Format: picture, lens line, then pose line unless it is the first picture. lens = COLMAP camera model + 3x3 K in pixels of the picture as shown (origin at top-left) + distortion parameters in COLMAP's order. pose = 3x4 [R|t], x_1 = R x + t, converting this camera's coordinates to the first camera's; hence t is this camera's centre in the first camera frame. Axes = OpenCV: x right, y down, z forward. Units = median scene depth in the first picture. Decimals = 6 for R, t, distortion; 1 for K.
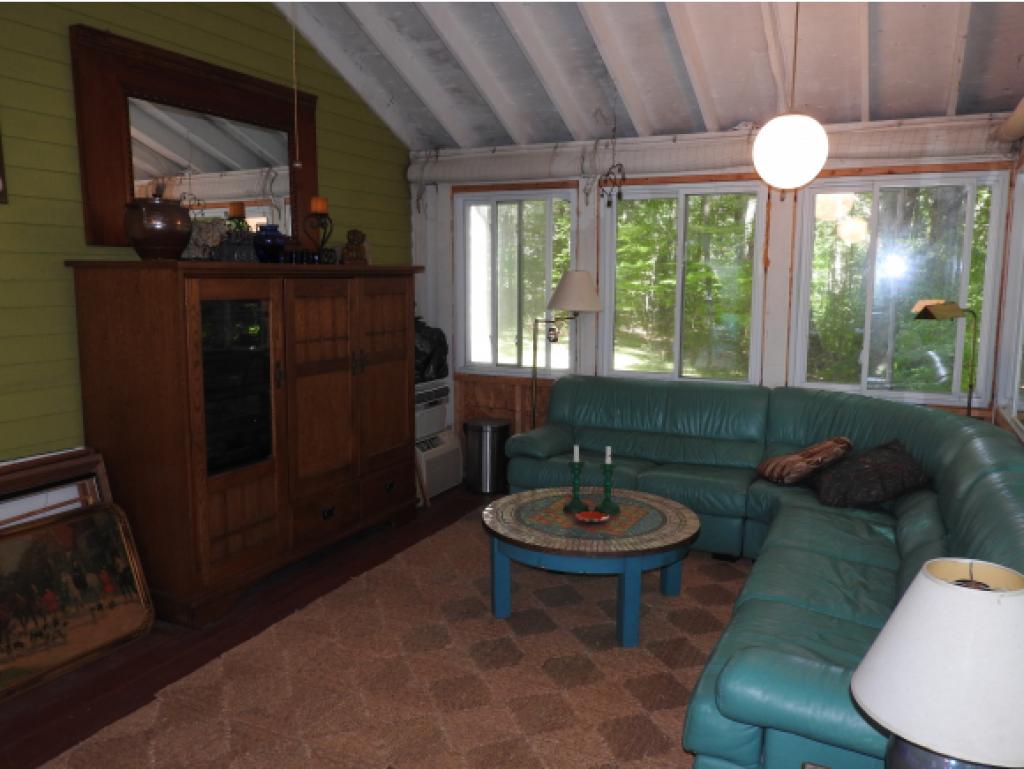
lens RADIAL K [[801.8, 0, 512.0], [0, 801.8, 384.5], [0, 0, 1]] dist [0.003708, -0.009100]
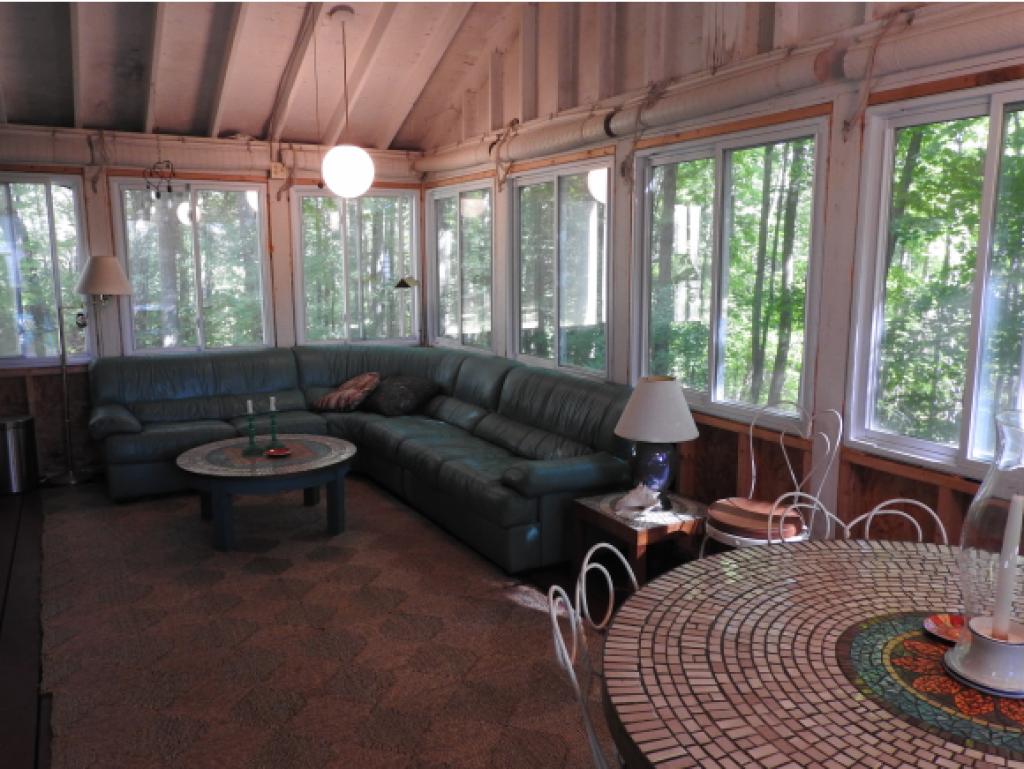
lens RADIAL K [[801.8, 0, 512.0], [0, 801.8, 384.5], [0, 0, 1]] dist [0.003708, -0.009100]
pose [[0.573144, -0.129086, 0.809223, -0.571735], [0.130293, 0.989308, 0.065531, 0.025620], [-0.809030, 0.067877, 0.583835, -0.016298]]
